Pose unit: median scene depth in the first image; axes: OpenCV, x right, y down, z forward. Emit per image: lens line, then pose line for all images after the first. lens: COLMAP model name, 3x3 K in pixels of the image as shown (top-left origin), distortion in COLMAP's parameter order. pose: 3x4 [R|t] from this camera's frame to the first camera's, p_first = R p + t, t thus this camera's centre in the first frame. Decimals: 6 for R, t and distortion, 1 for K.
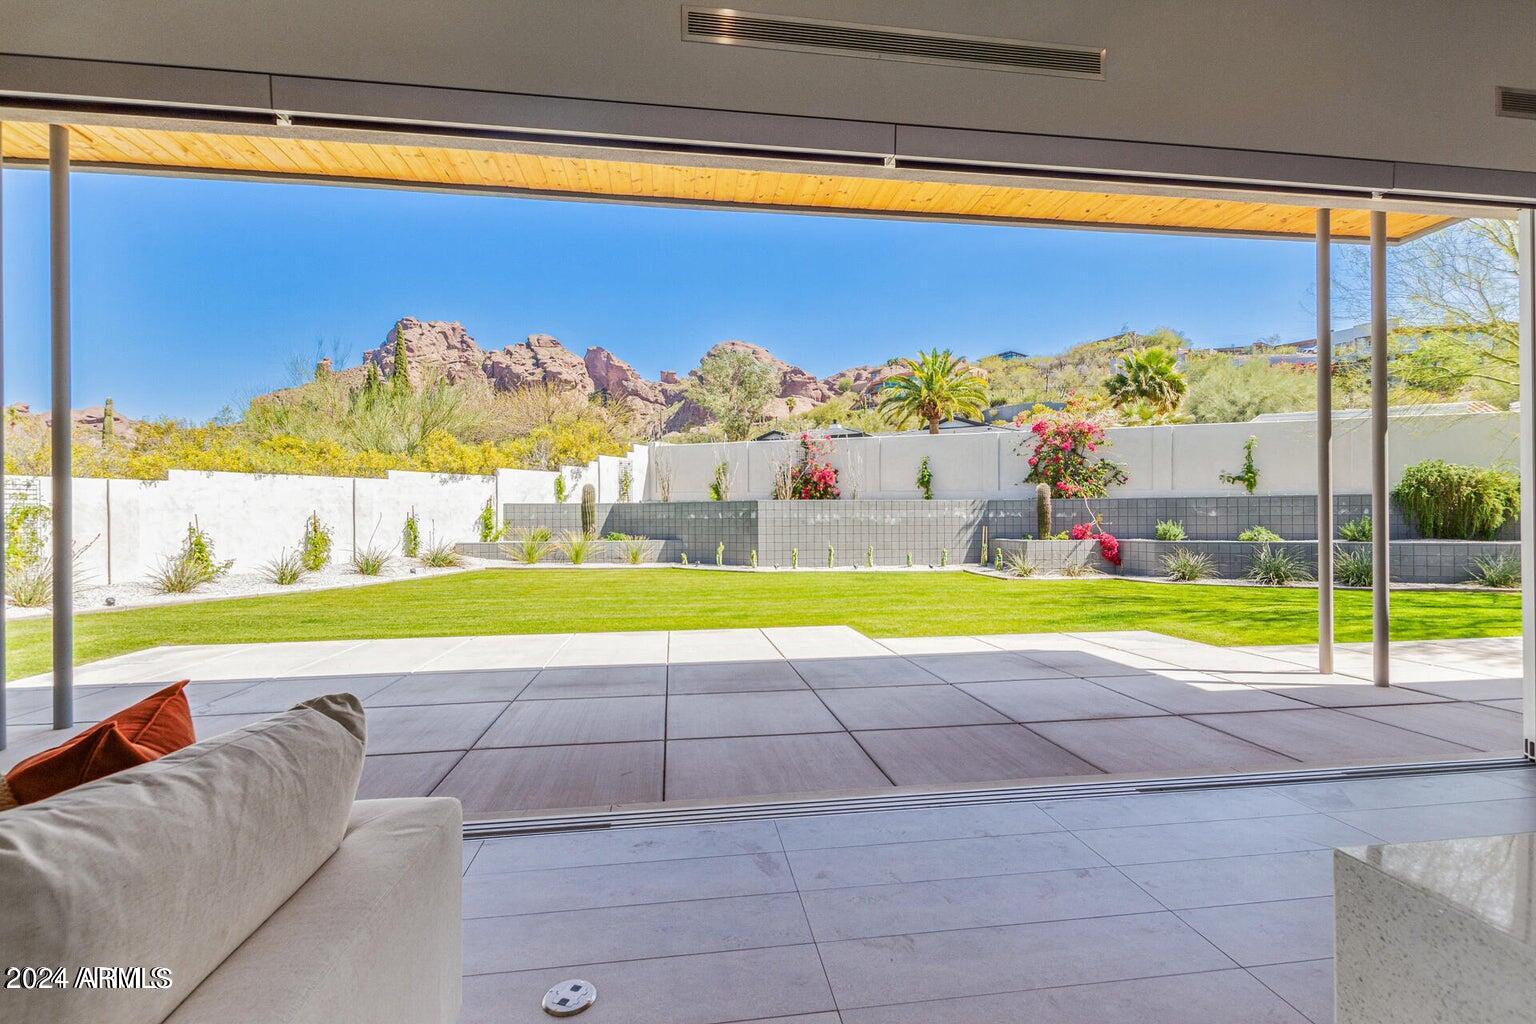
lens RADIAL K [[705.2, 0, 775.0], [0, 705.2, 522.6], [0, 0, 1]] dist [0.003178, -0.000975]
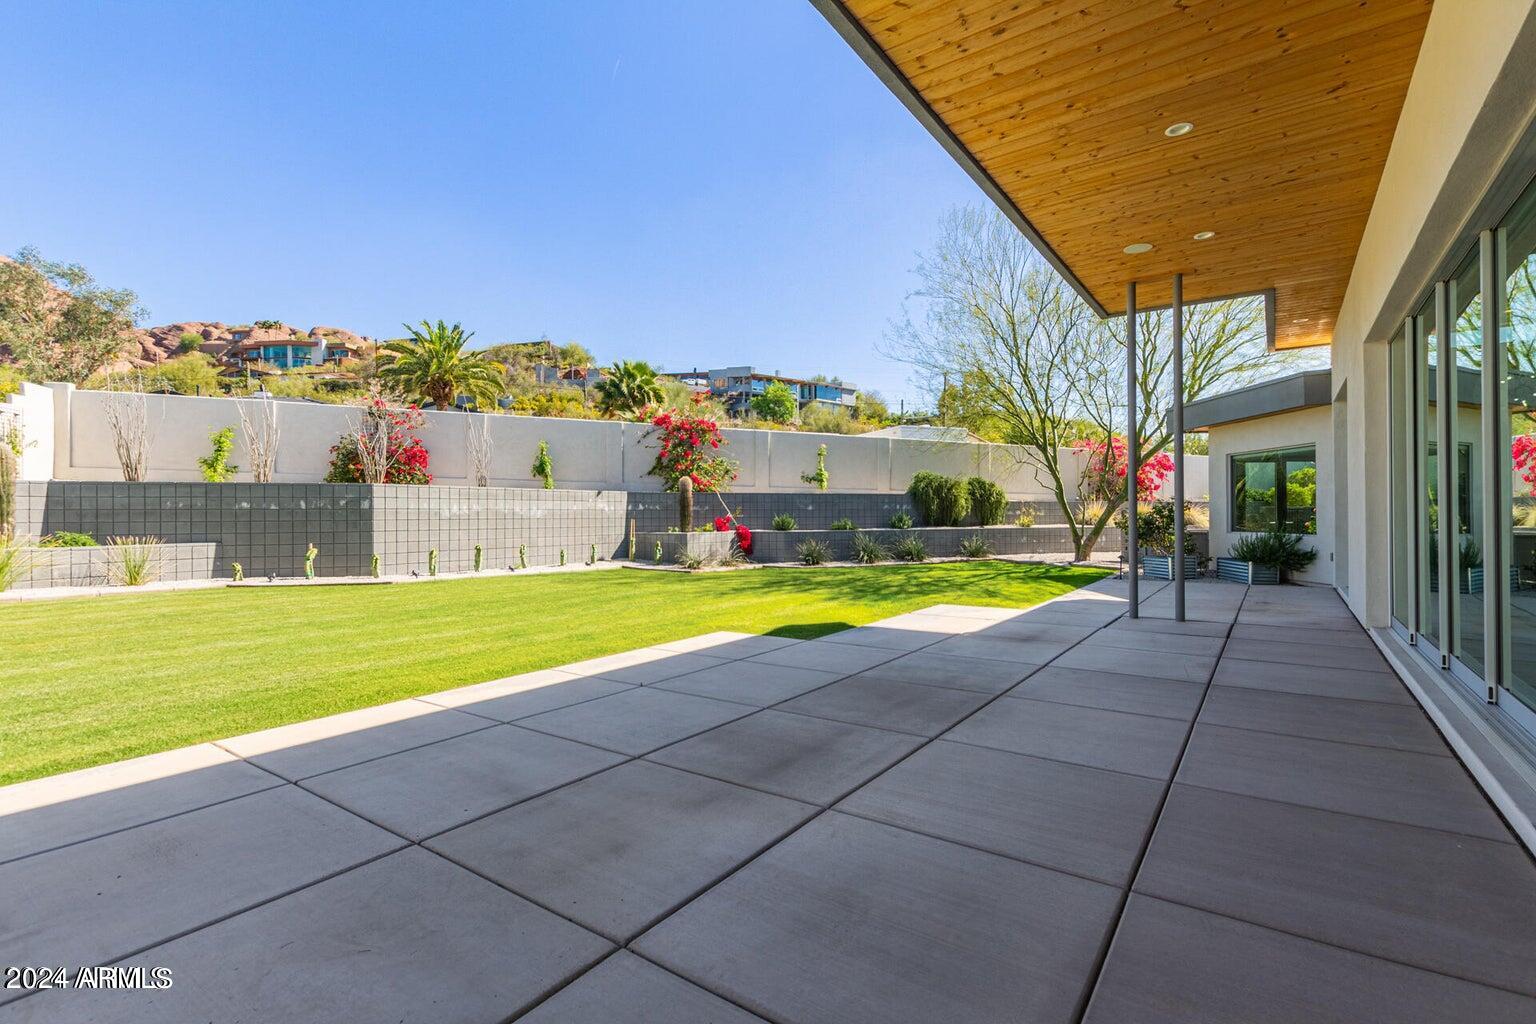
lens RADIAL K [[705.2, 0, 777.8], [0, 705.2, 514.2], [0, 0, 1]] dist [0.003178, -0.000975]
pose [[0.689715, 0.002048, 0.724078, -0.236360], [0.005038, 0.999958, -0.007628, 0.006222], [-0.724064, 0.008909, 0.689676, 0.183828]]
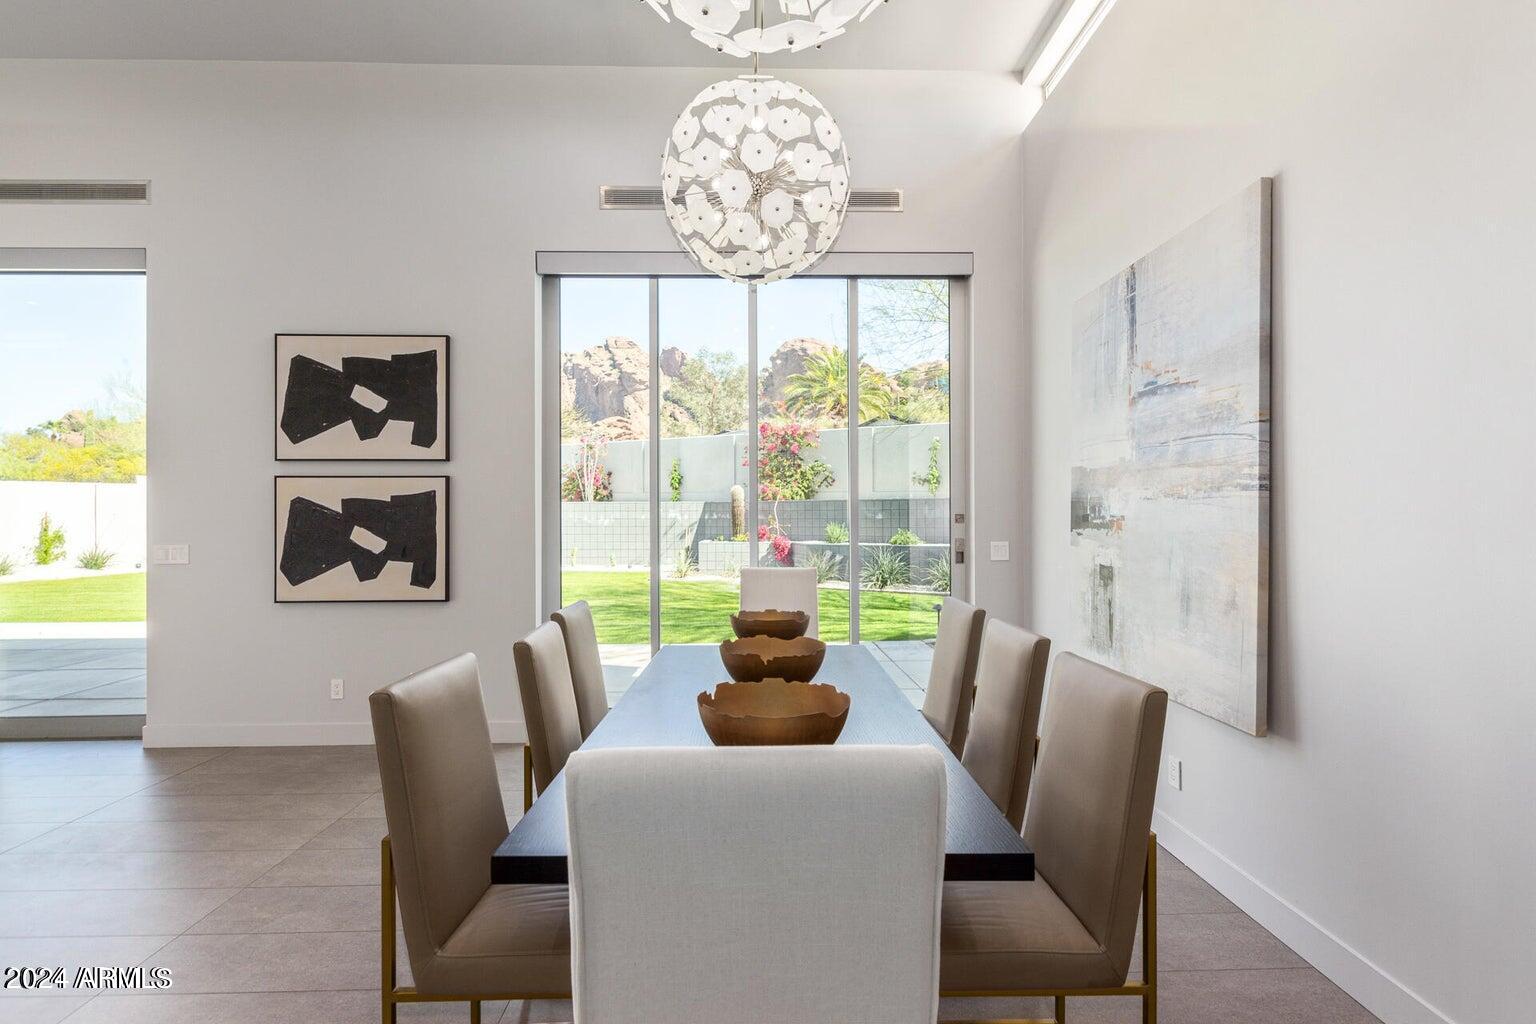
lens RADIAL K [[705.2, 0, 775.9], [0, 705.2, 514.3], [0, 0, 1]] dist [0.003178, -0.000975]
pose [[0.994420, 0.002314, -0.105465, 0.489164], [-0.003056, 0.999972, -0.006873, -0.006932], [0.105446, 0.007157, 0.994399, -0.007355]]
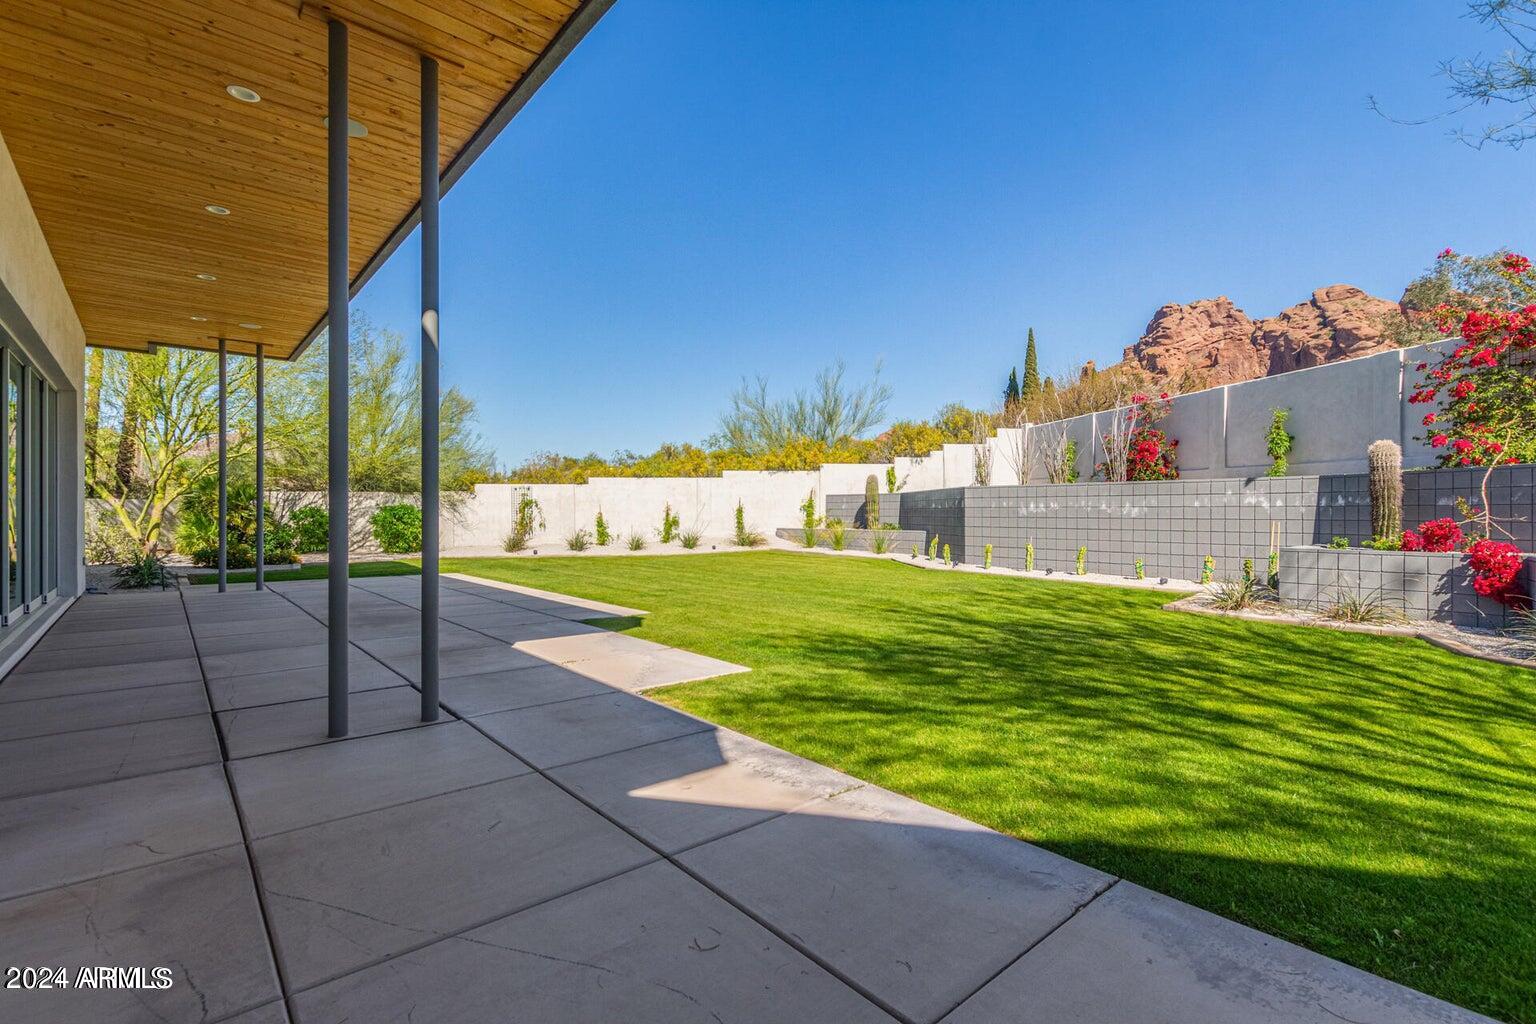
lens RADIAL K [[705.2, 0, 765.8], [0, 705.2, 514.0], [0, 0, 1]] dist [0.003178, -0.000975]
pose [[0.539296, 0.008649, -0.842072, 0.517574], [-0.008536, 0.999952, 0.004804, -0.000294], [0.842073, 0.004598, 0.539344, 0.297232]]
